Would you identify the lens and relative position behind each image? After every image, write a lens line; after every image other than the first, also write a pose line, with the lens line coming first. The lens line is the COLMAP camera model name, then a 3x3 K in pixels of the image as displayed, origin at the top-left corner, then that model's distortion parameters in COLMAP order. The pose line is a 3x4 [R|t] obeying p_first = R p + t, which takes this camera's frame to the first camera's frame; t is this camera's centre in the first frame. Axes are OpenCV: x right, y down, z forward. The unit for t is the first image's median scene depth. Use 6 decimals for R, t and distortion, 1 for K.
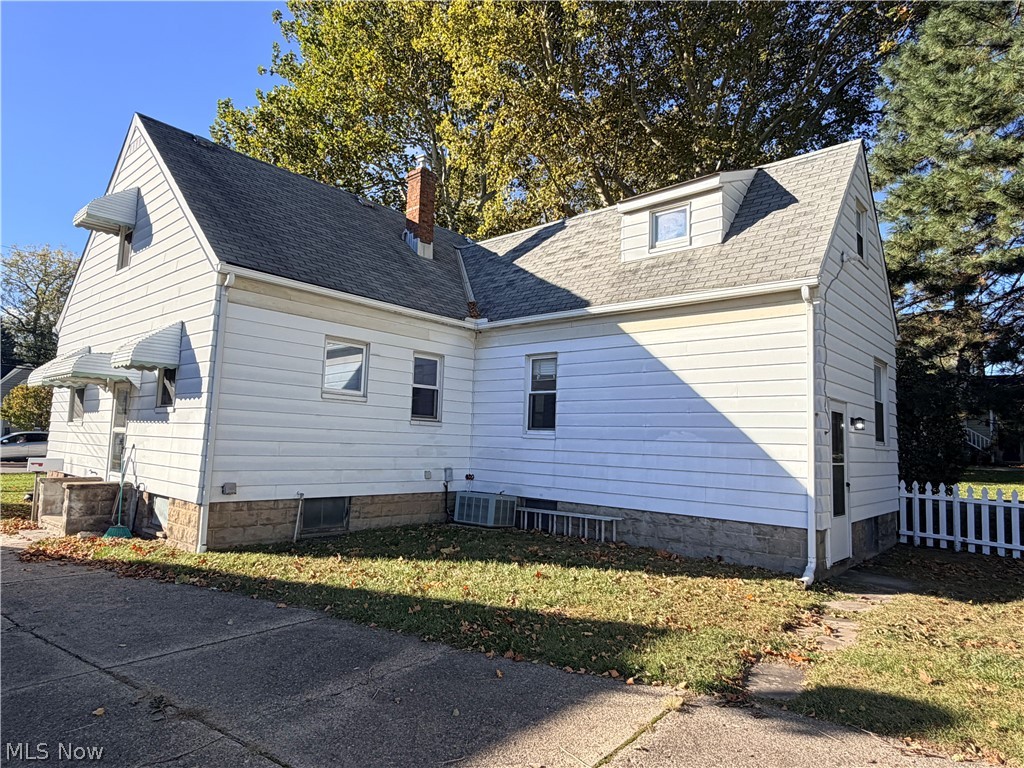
lens RADIAL K [[620.1, 0, 516.0], [0, 620.1, 388.0], [0, 0, 1]] dist [0.051300, -0.000058]
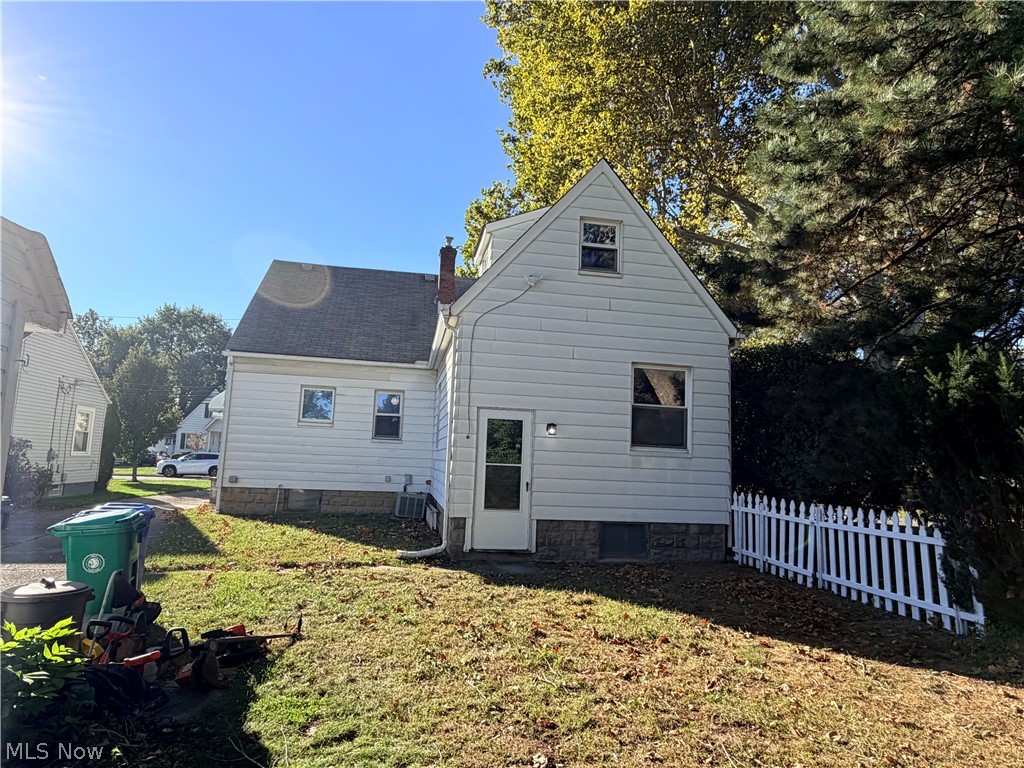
lens RADIAL K [[620.1, 0, 512.9], [0, 620.1, 378.0], [0, 0, 1]] dist [0.051300, -0.000058]
pose [[0.765261, -0.085967, -0.637955, 0.994931], [0.038787, 0.995400, -0.087607, 0.050794], [0.642551, 0.042298, 0.765075, 0.124381]]
